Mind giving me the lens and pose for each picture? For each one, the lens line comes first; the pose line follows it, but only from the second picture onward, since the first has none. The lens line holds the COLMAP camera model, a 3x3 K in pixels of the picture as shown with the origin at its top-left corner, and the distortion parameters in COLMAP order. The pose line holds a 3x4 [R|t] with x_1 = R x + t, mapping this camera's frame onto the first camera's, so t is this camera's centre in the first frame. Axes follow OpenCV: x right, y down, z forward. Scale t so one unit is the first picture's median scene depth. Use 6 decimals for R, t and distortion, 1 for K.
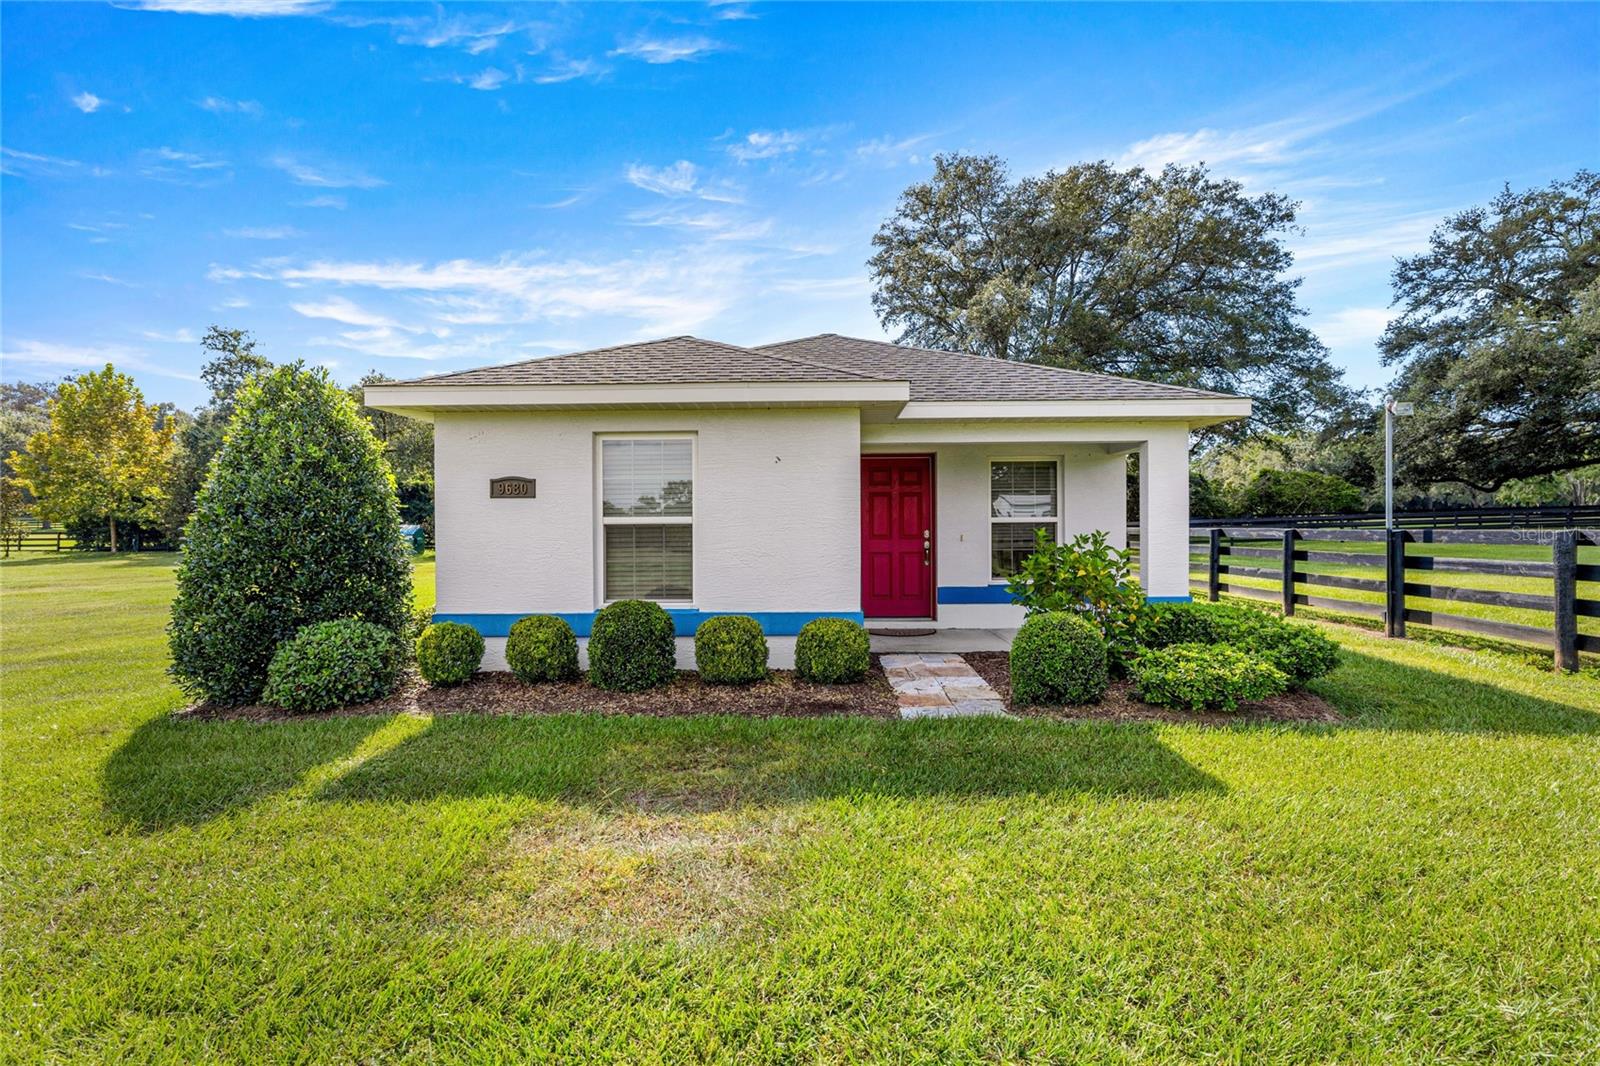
lens RADIAL K [[780.7, 0, 796.9], [0, 780.7, 526.4], [0, 0, 1]] dist [-0.004344, -0.001242]
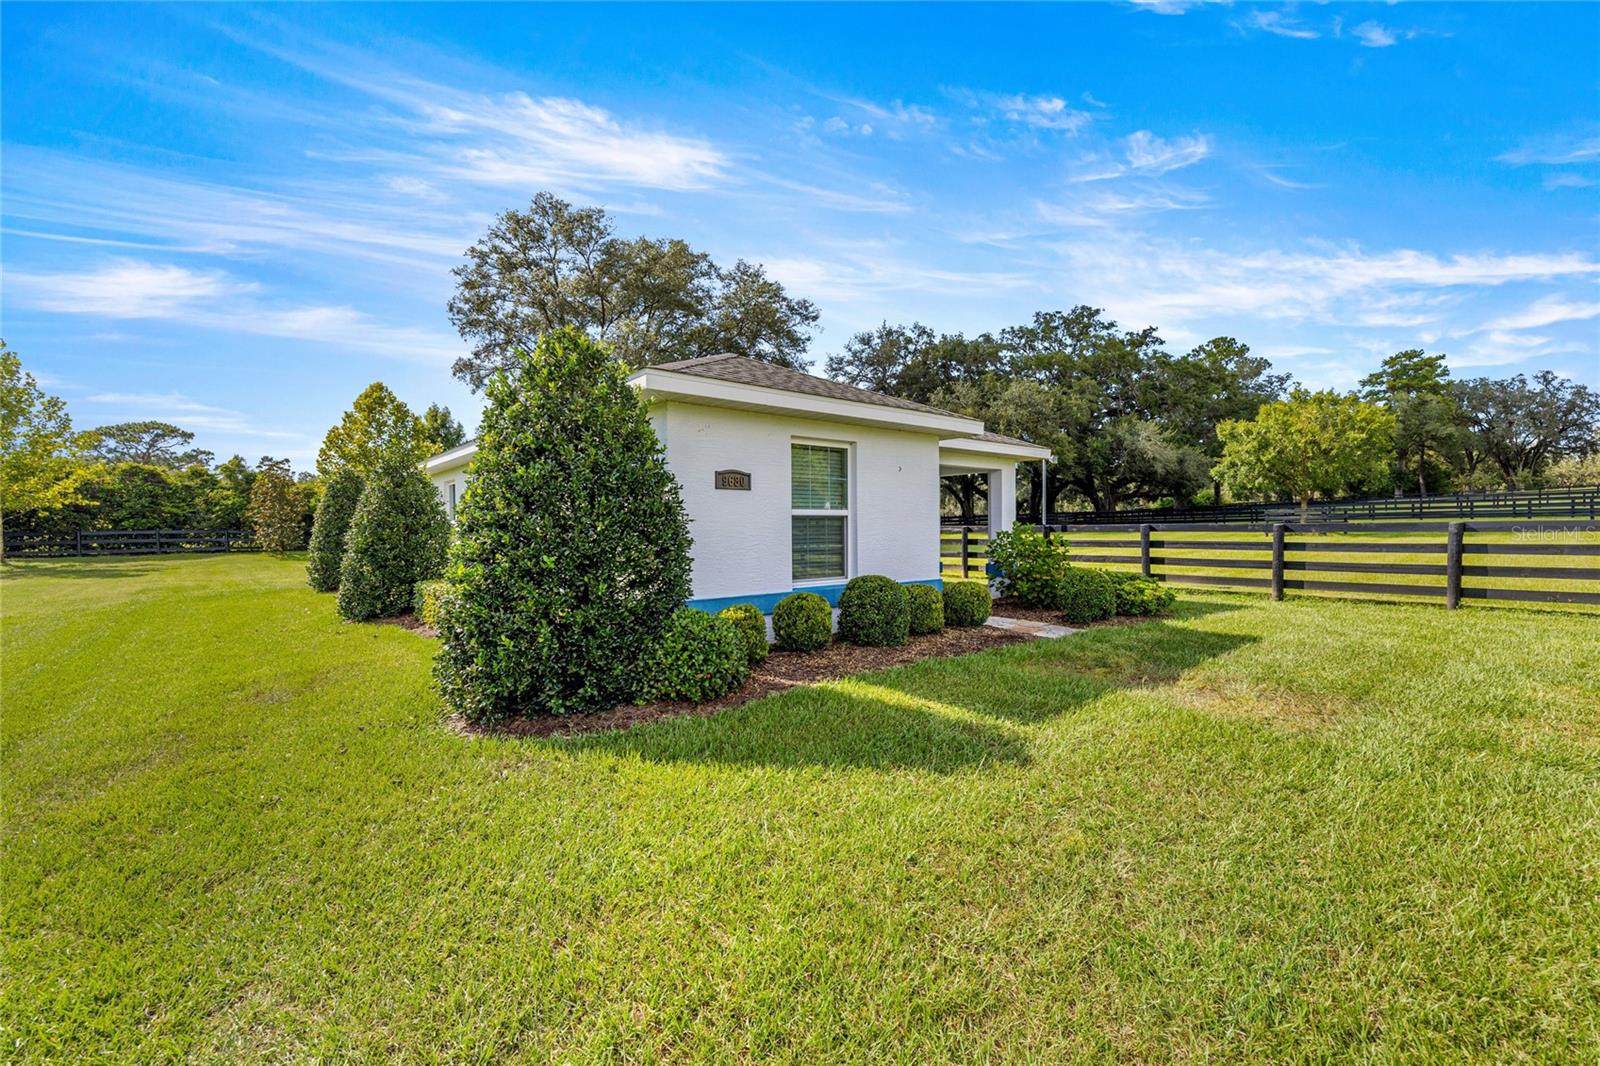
lens RADIAL K [[674.6, 0, 801.5], [0, 674.6, 536.1], [0, 0, 1]] dist [-0.003255, -0.000374]
pose [[0.752872, -0.006322, 0.658136, -0.219570], [0.002908, 0.999976, 0.006279, 0.005357], [-0.658160, -0.002813, 0.752873, 0.056047]]
